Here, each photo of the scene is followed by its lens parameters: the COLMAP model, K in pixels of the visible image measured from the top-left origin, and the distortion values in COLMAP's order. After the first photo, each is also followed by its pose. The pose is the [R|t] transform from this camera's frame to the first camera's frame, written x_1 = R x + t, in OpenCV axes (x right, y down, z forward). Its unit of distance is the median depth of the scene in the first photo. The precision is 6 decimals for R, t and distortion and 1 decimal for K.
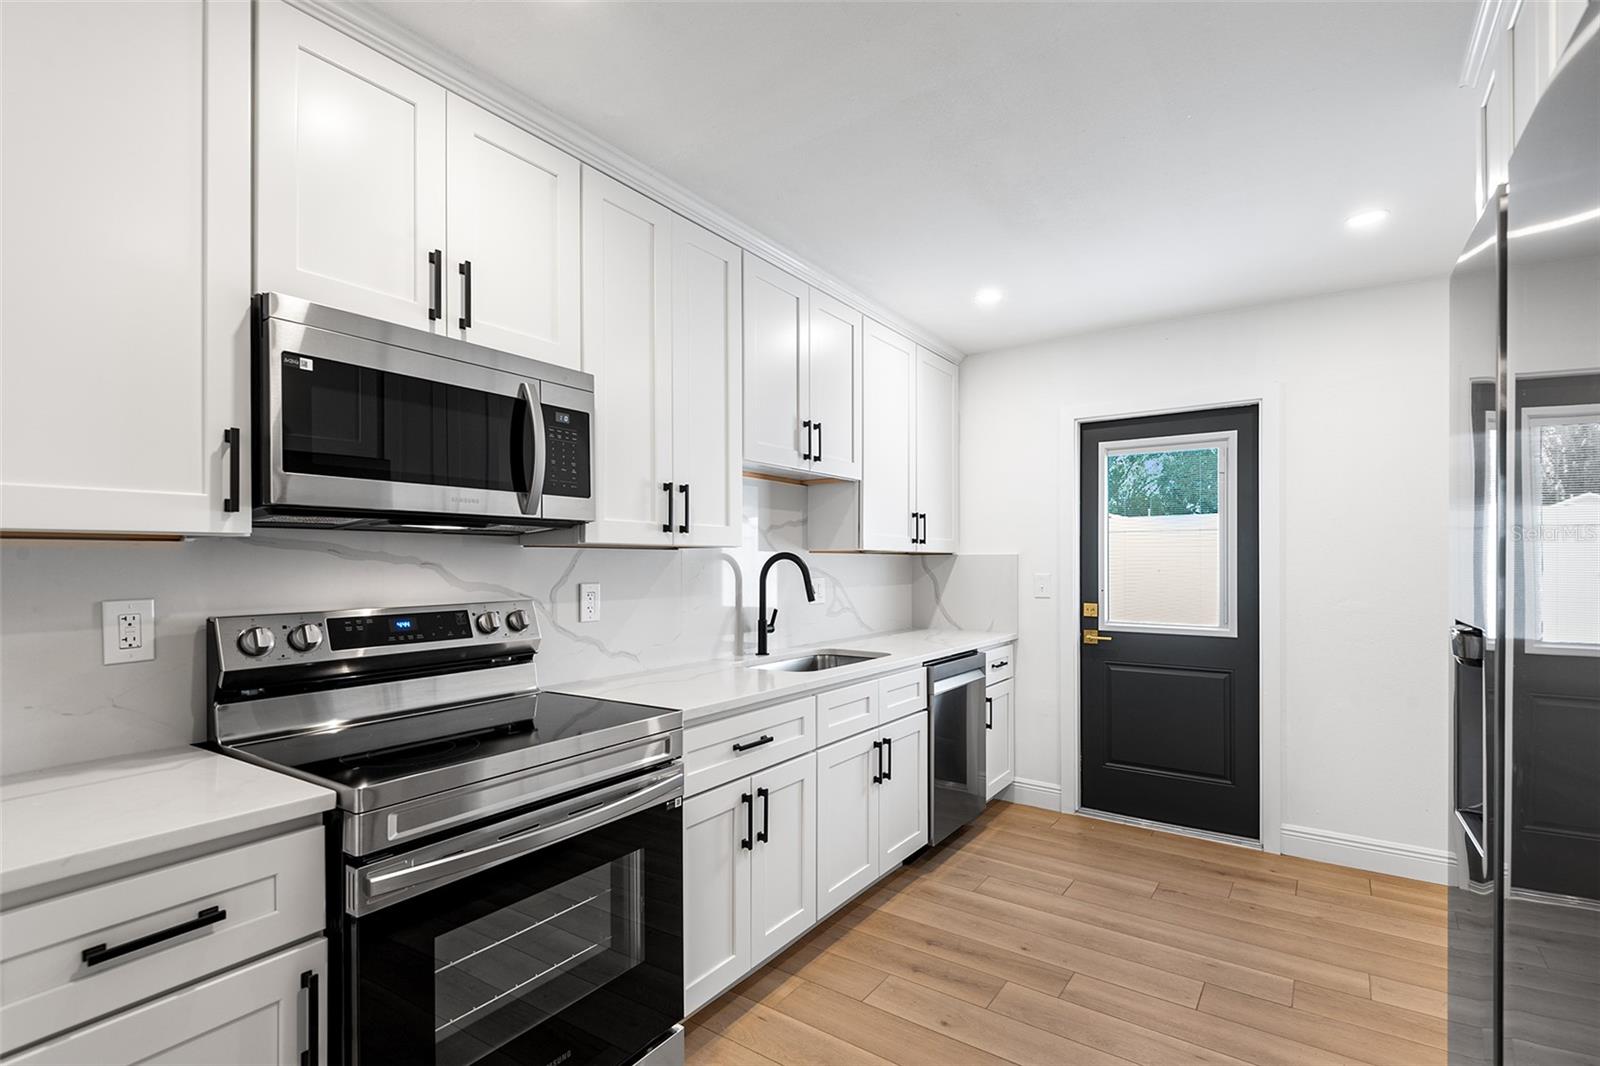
lens RADIAL K [[765.0, 0, 773.3], [0, 765.0, 554.0], [0, 0, 1]] dist [0.043042, -0.007692]
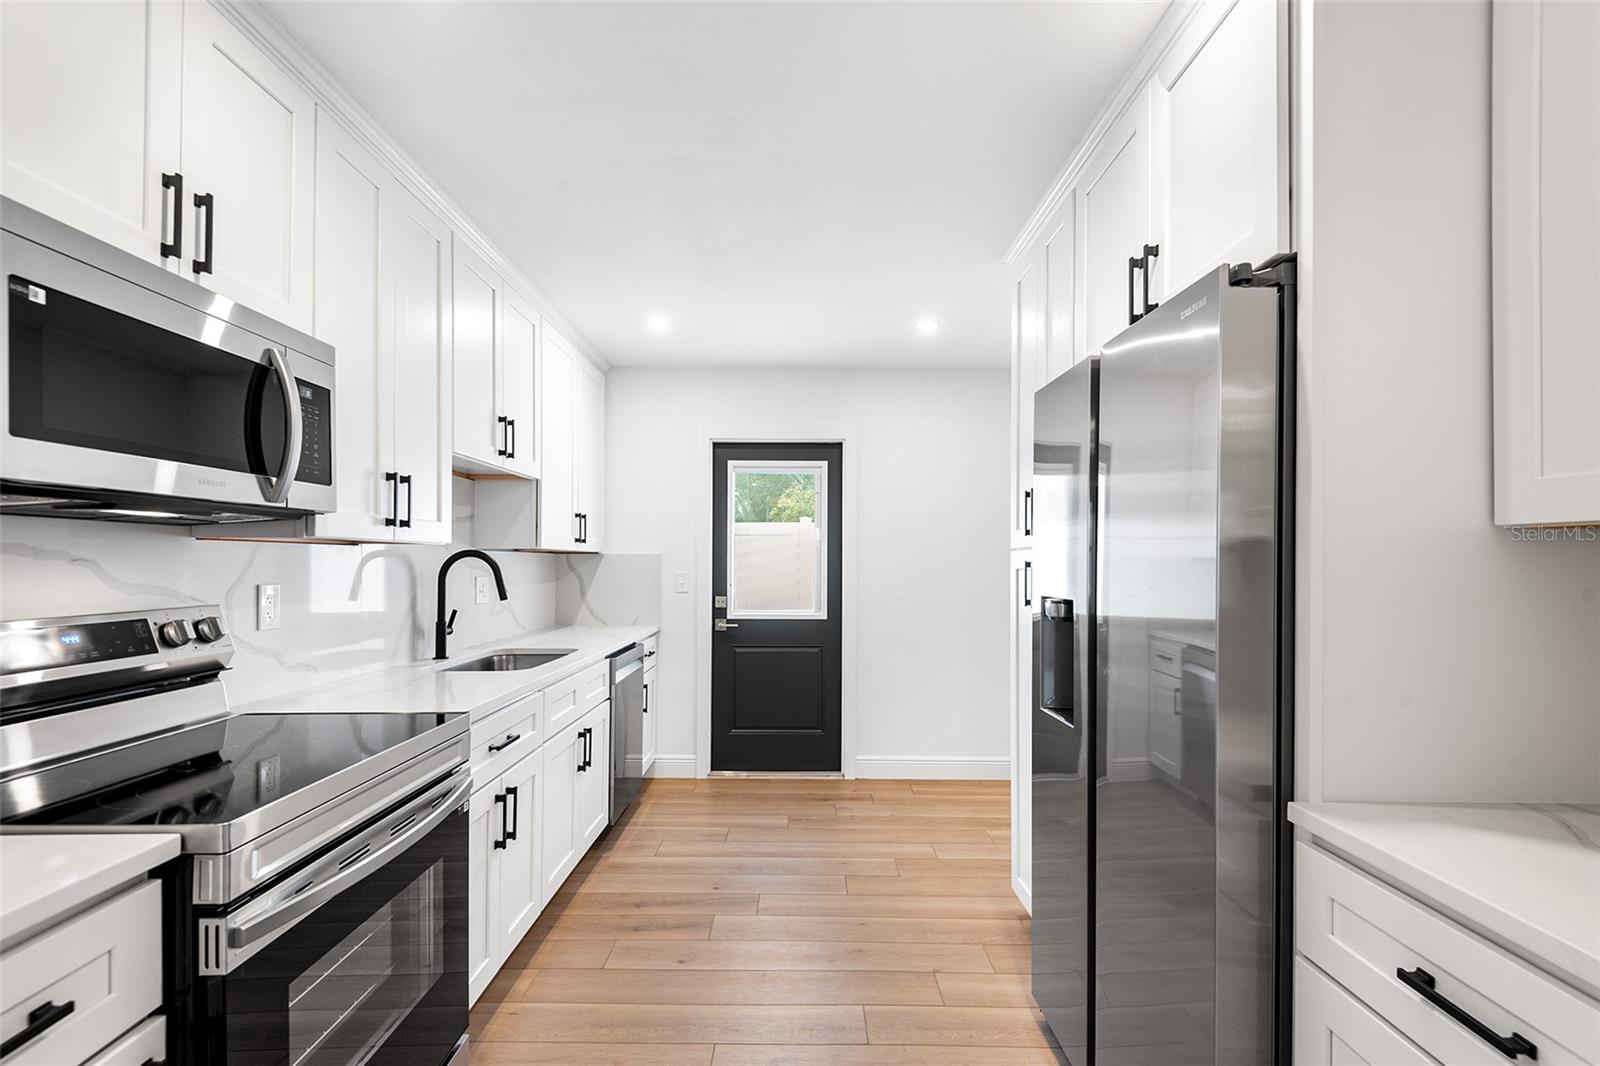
lens RADIAL K [[765.0, 0, 786.5], [0, 765.0, 549.6], [0, 0, 1]] dist [0.043042, -0.007692]
pose [[0.823534, 0.013478, 0.567106, -0.267758], [-0.011154, 0.999909, -0.007567, 0.000634], [-0.567157, -0.000094, 0.823610, -0.028361]]
